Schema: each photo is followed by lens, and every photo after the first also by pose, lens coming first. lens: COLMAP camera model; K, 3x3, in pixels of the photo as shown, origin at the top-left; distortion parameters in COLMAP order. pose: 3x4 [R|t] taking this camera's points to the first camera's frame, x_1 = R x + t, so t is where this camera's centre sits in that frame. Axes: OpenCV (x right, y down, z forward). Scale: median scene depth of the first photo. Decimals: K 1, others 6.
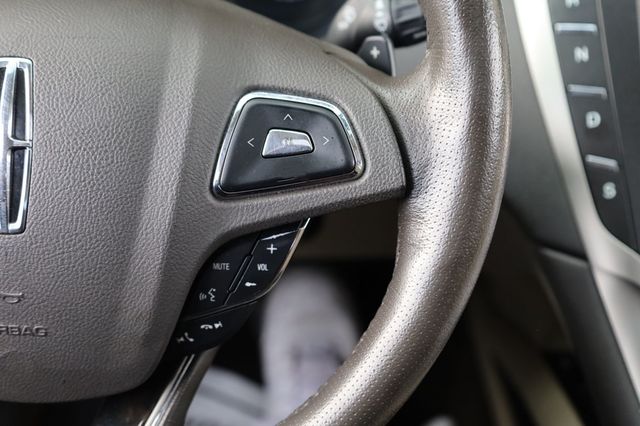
lens RADIAL K [[875.6, 0, 321.0], [0, 875.6, 165.8], [0, 0, 1]] dist [0.055956, 0.000000]
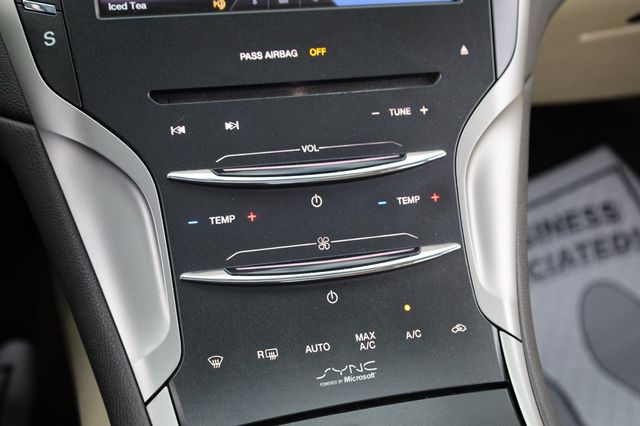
lens RADIAL K [[902.8, 0, 323.6], [0, 902.8, 217.3], [0, 0, 1]] dist [-0.000271, 0.000000]
pose [[0.941339, -0.097834, 0.322968, 0.385892], [0.058667, 0.989924, 0.128877, 0.141941], [-0.332322, -0.102370, 0.937594, 0.102316]]
